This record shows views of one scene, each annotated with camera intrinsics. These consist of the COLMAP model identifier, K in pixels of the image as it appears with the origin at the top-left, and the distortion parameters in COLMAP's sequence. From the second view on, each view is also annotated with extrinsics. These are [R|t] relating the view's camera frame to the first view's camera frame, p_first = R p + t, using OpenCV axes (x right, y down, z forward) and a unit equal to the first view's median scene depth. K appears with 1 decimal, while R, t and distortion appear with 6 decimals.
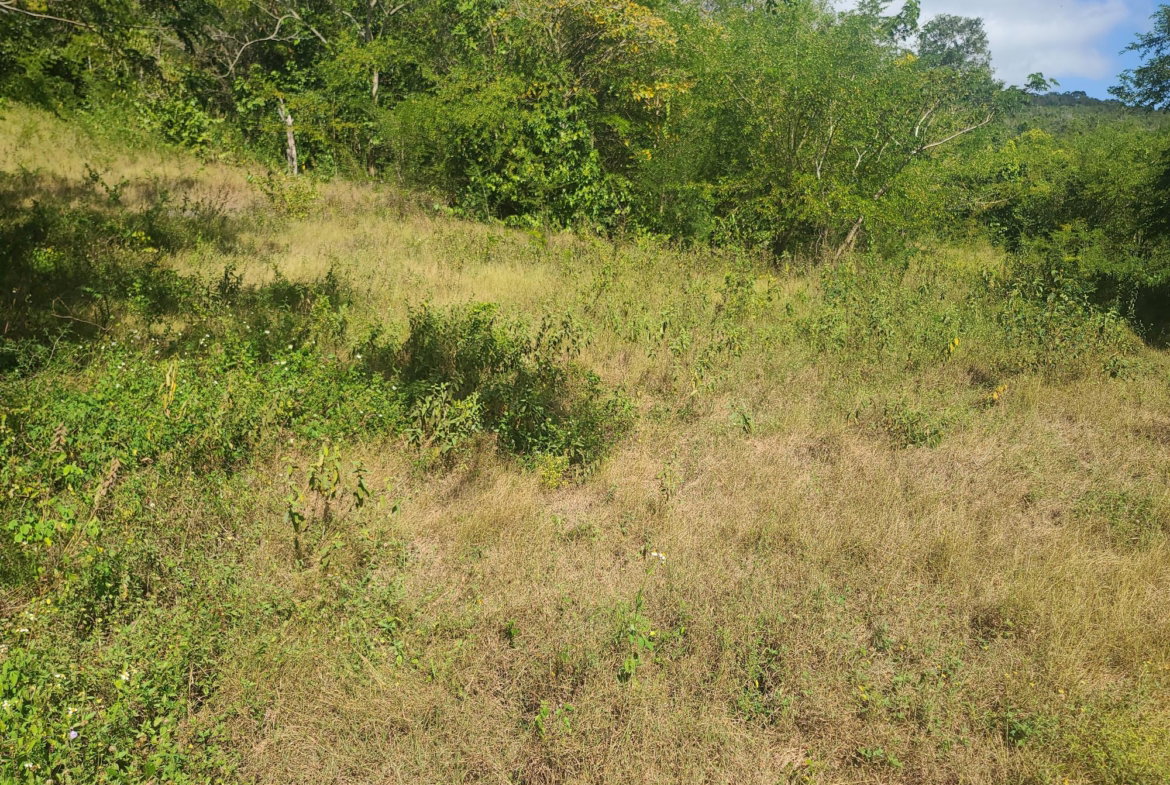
lens RADIAL K [[786.6, 0, 584.0], [0, 786.6, 410.1], [0, 0, 1]] dist [0.083659, -0.100108]
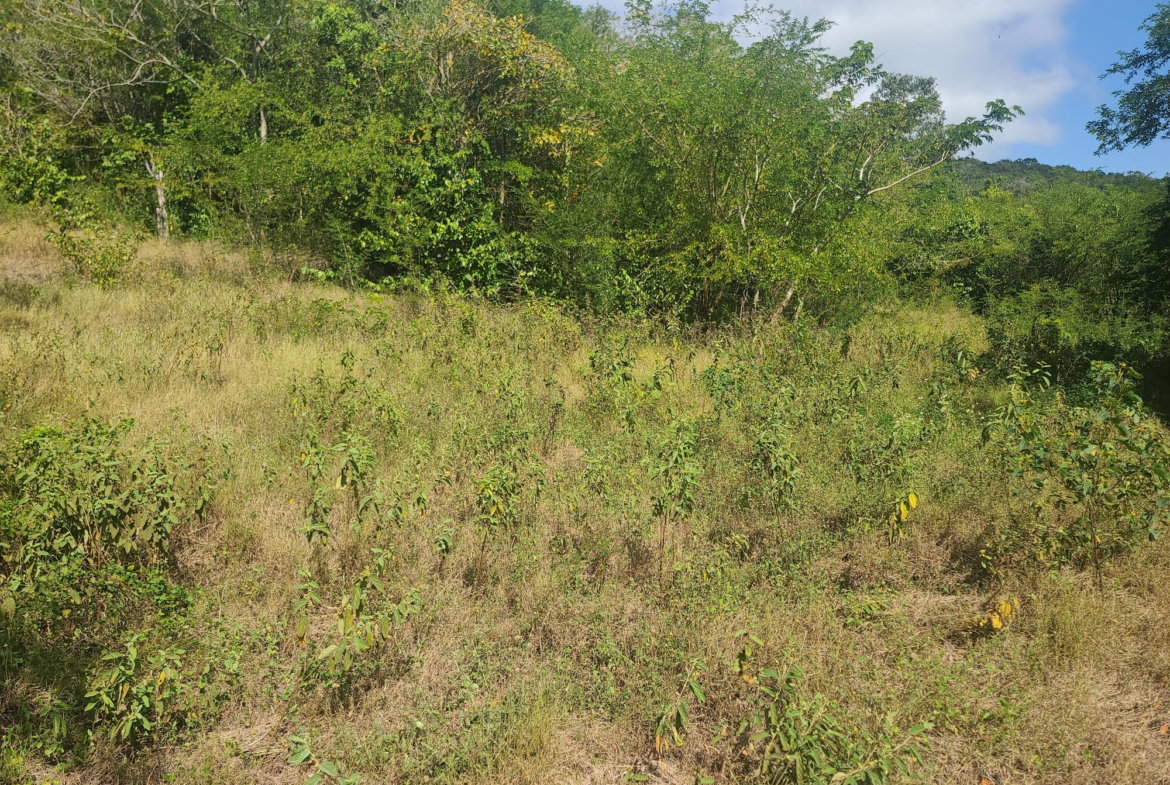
lens RADIAL K [[786.6, 0, 584.0], [0, 786.6, 410.1], [0, 0, 1]] dist [0.083659, -0.100108]
pose [[0.999427, -0.016429, 0.029600, 0.076291], [0.018705, 0.996751, -0.078337, -0.034591], [-0.028217, 0.078846, 0.996487, 0.154936]]
